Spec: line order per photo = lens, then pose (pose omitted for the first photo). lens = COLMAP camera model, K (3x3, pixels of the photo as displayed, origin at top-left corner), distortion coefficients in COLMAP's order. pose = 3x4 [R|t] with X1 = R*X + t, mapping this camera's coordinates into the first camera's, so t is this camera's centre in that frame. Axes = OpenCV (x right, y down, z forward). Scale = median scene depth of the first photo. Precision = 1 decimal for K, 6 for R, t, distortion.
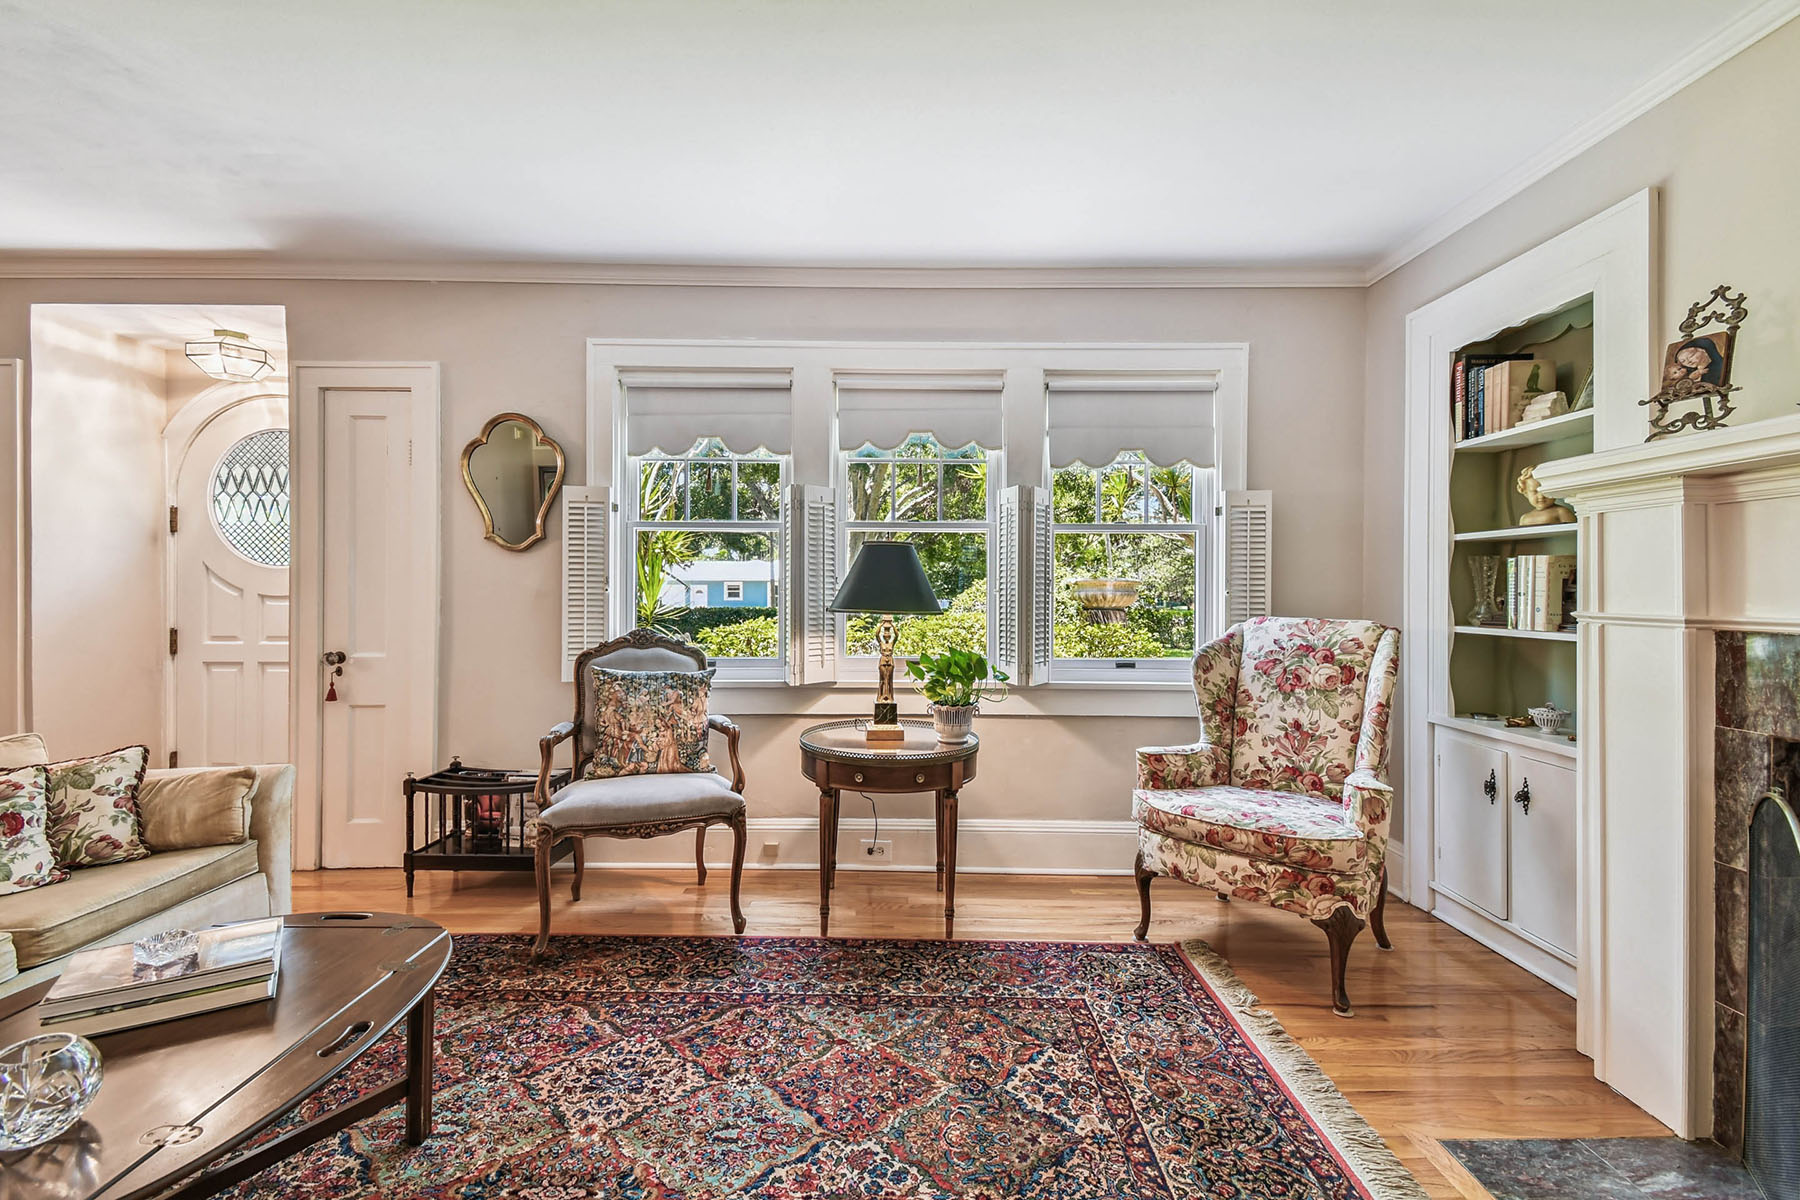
lens RADIAL K [[780.5, 0, 892.2], [0, 780.5, 589.9], [0, 0, 1]] dist [0.044087, -0.025463]
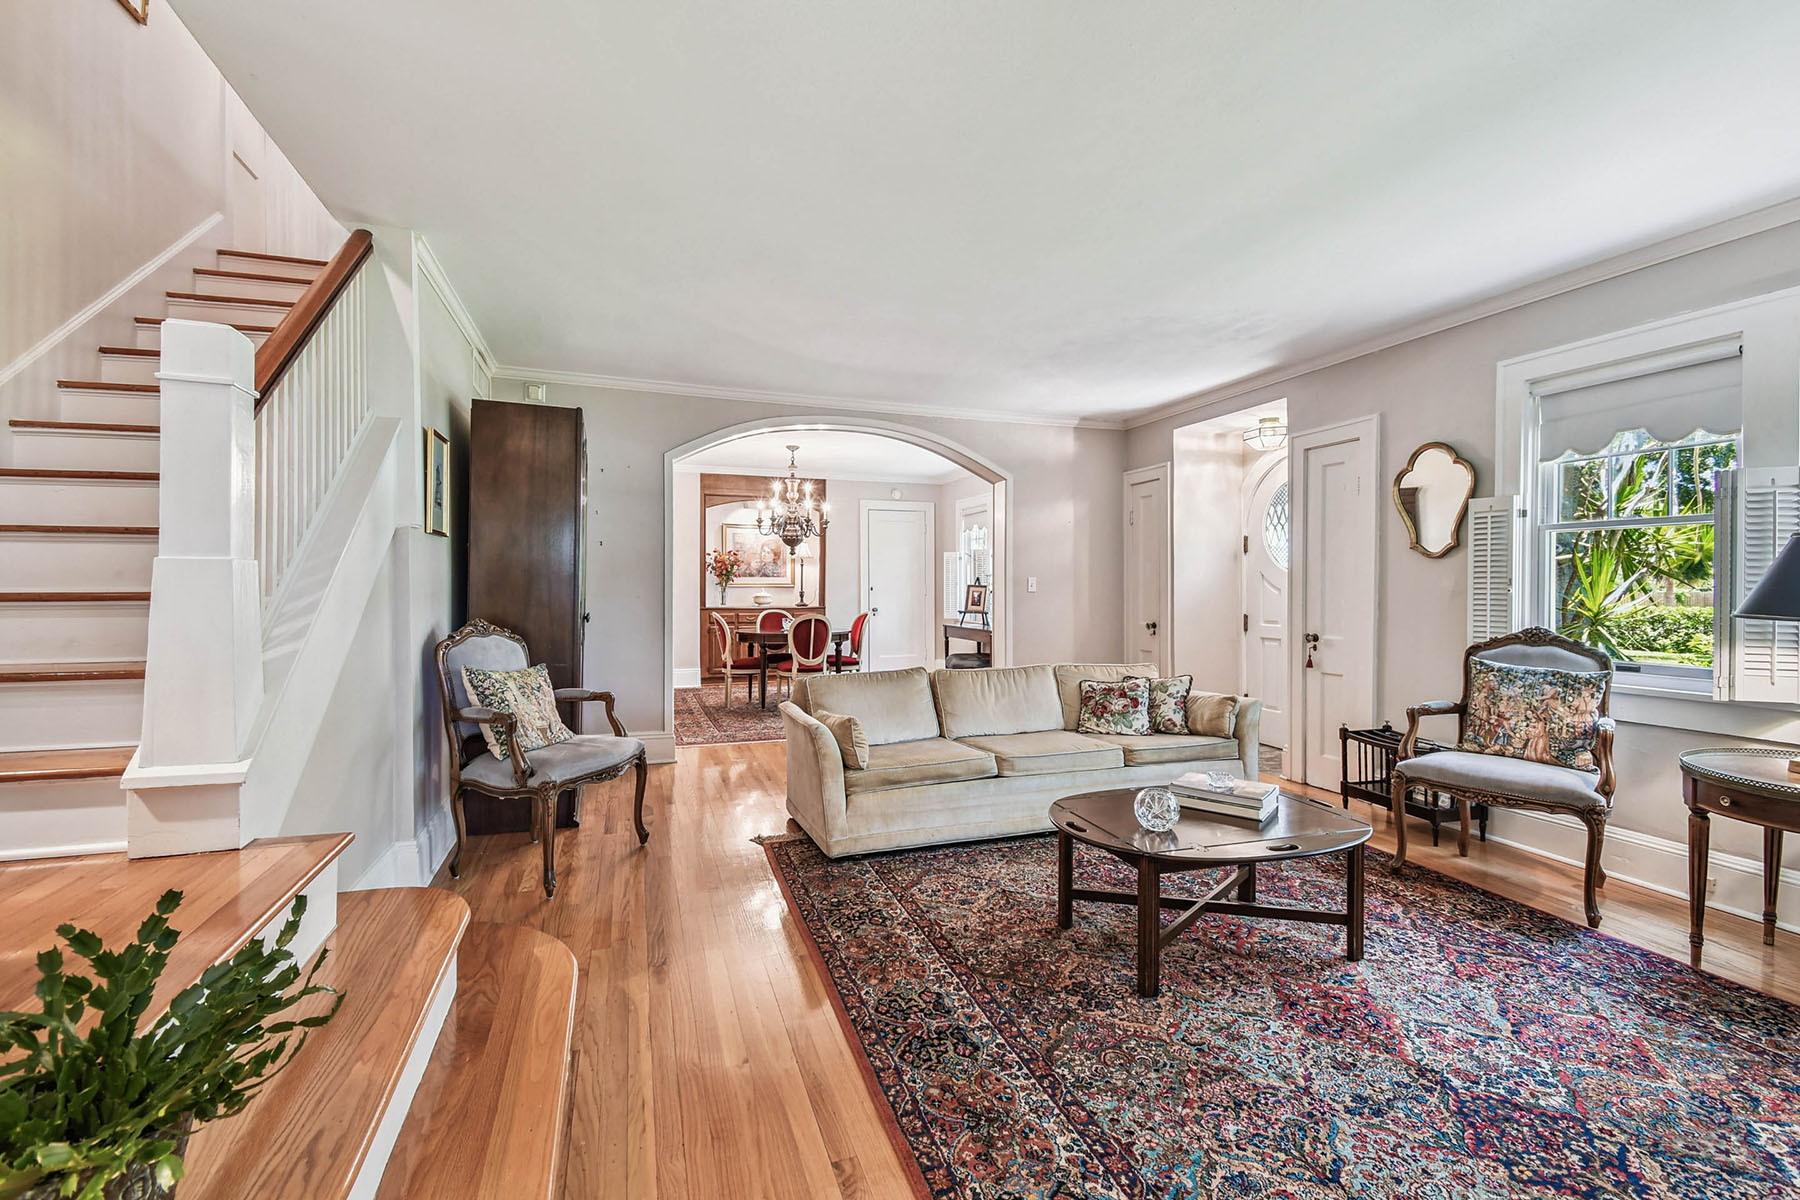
lens RADIAL K [[776.5, 0, 908.8], [0, 776.5, 592.0], [0, 0, 1]] dist [-0.000192, -0.004752]
pose [[0.324022, 0.004513, -0.946039, 0.428686], [0.000428, 0.999988, 0.004917, -0.004235], [0.946049, -0.001998, 0.324016, -0.151997]]
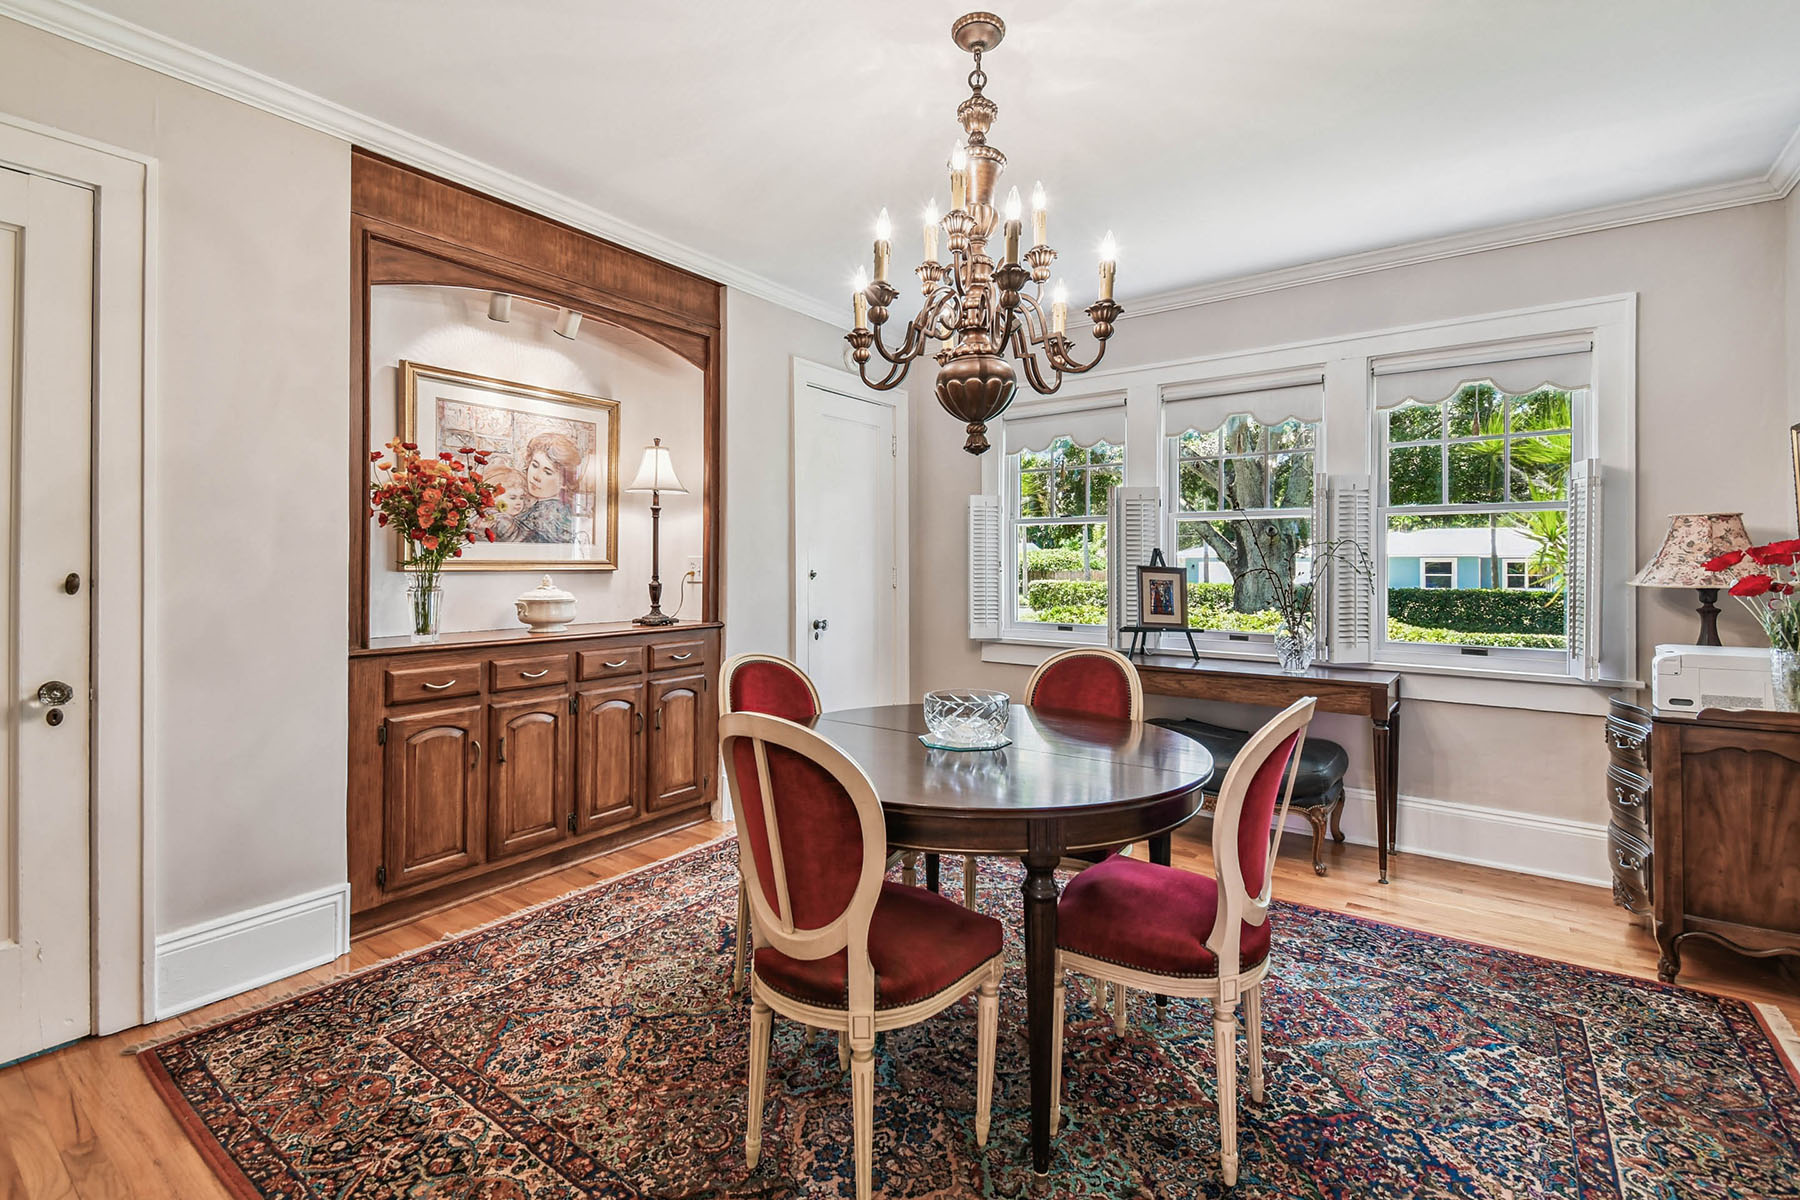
lens RADIAL K [[805.0, 0, 896.2], [0, 805.0, 564.5], [0, 0, 1]] dist [0.048990, -0.021488]
pose [[0.826656, -0.008581, -0.562642, 0.102617], [0.007354, 0.999963, -0.004447, -0.005142], [0.562659, -0.000461, 0.826689, -0.177679]]
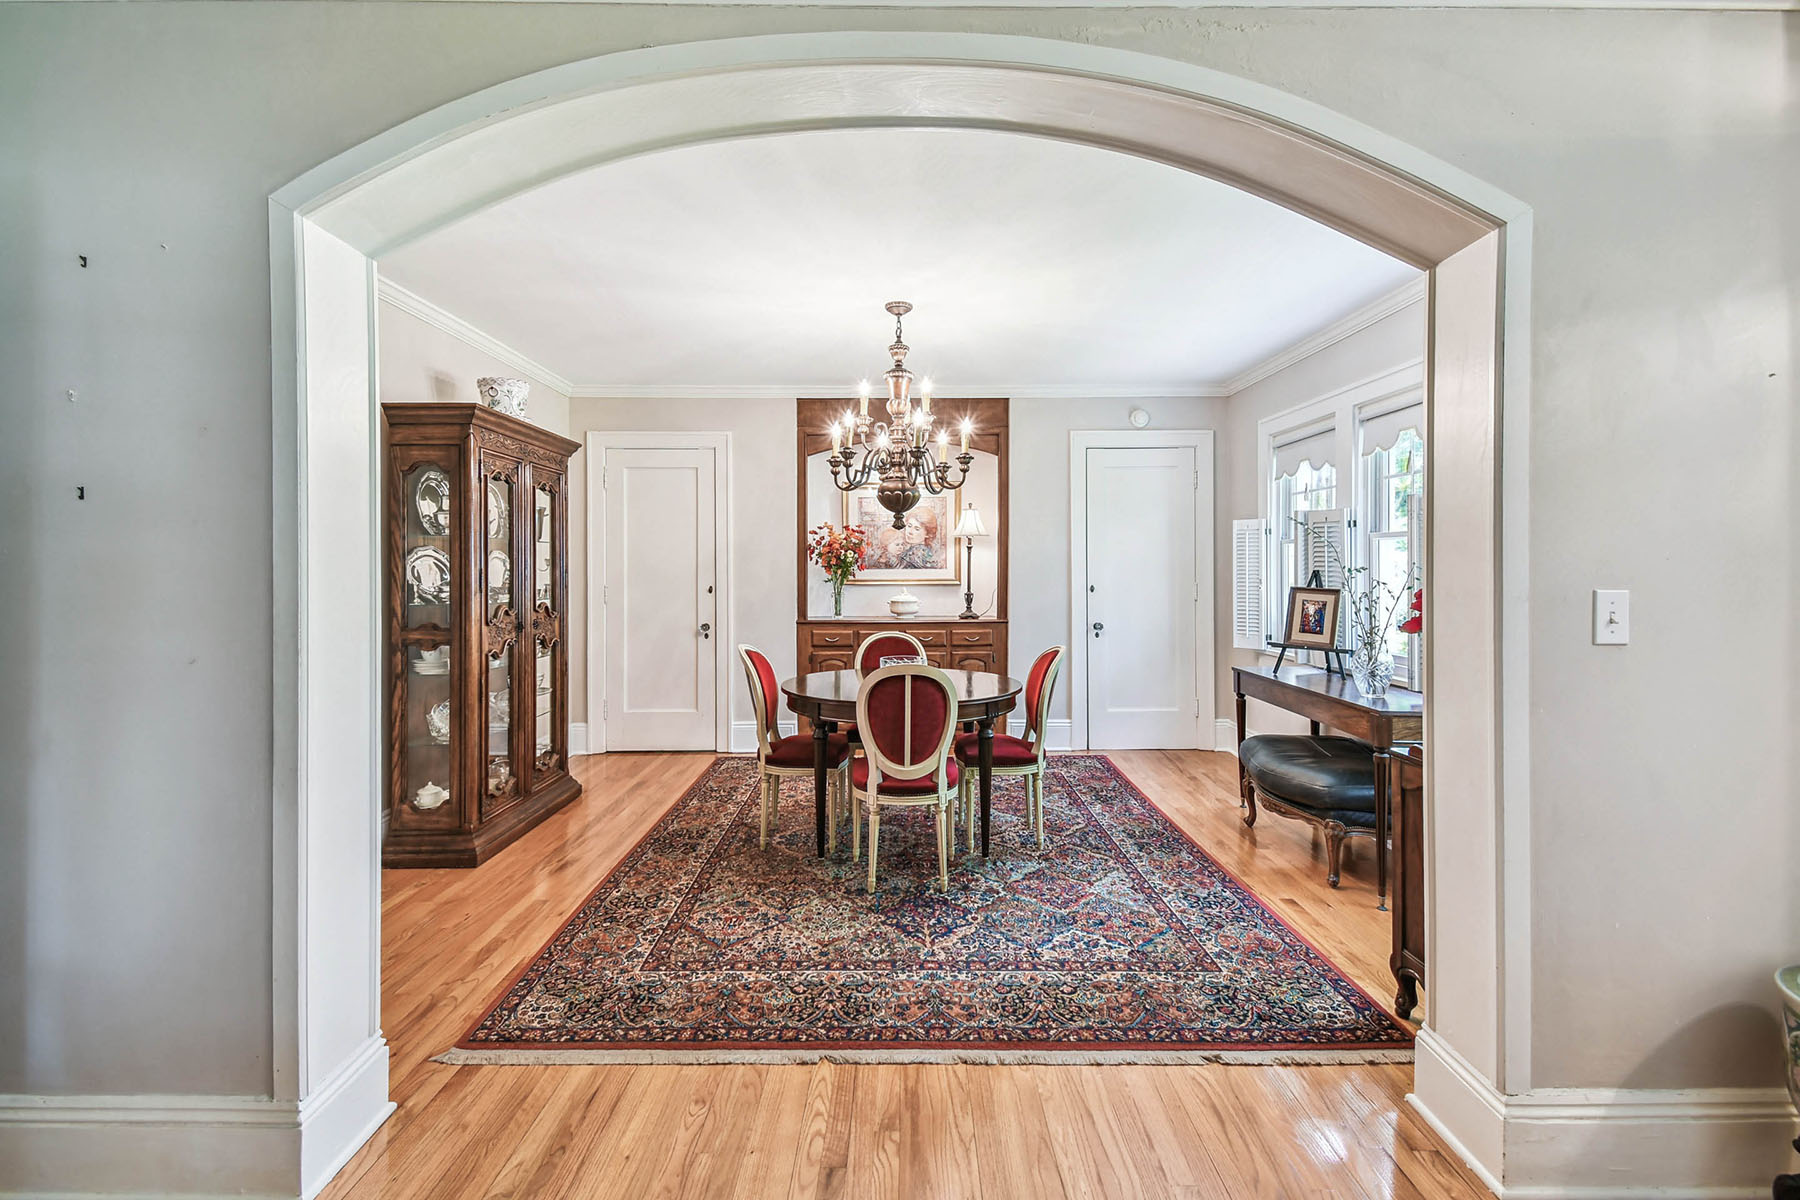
lens RADIAL K [[794.8, 0, 904.1], [0, 794.8, 588.0], [0, 0, 1]] dist [0.054287, -0.028692]
pose [[0.025884, 0.016818, -0.999523, 1.046763], [0.005173, 0.999843, 0.016957, -0.030551], [0.999652, -0.005610, 0.025793, 0.408395]]
